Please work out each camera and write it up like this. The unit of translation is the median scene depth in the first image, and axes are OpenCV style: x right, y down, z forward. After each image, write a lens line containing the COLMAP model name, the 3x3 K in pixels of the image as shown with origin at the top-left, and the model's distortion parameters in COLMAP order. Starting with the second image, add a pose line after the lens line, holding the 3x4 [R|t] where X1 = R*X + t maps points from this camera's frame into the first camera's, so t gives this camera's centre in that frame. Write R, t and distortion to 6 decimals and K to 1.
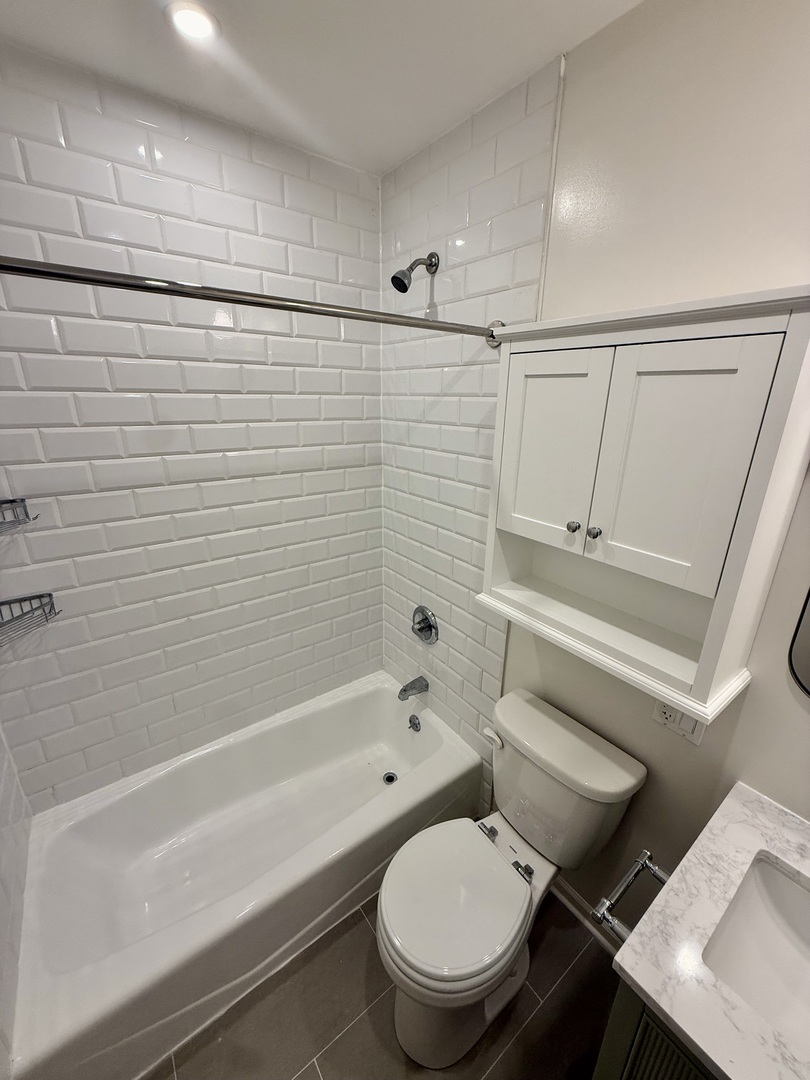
lens RADIAL K [[430.5, 0, 407.1], [0, 430.5, 540.9], [0, 0, 1]] dist [0.000218, 0.000025]
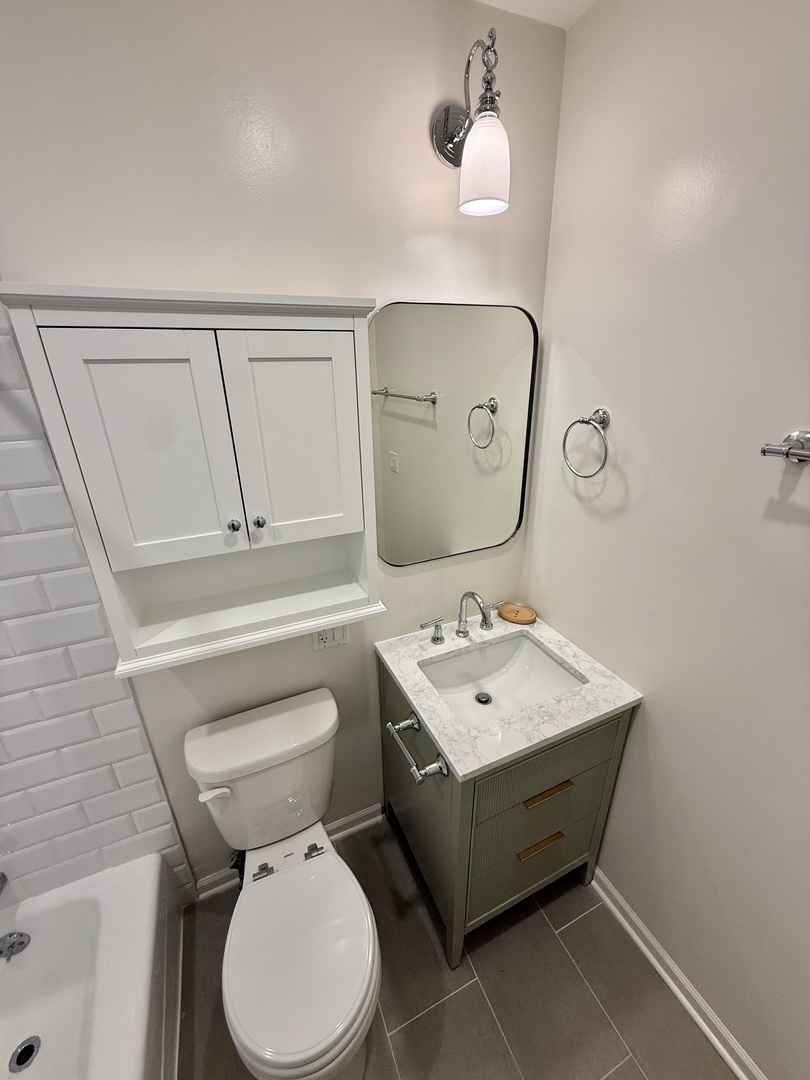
lens RADIAL K [[430.5, 0, 405.3], [0, 430.5, 539.6], [0, 0, 1]] dist [0.000218, 0.000025]
pose [[0.216850, -0.388284, 0.895663, -0.321312], [0.332732, 0.891954, 0.306118, -0.141596], [-0.917750, 0.231633, 0.322615, 0.309172]]
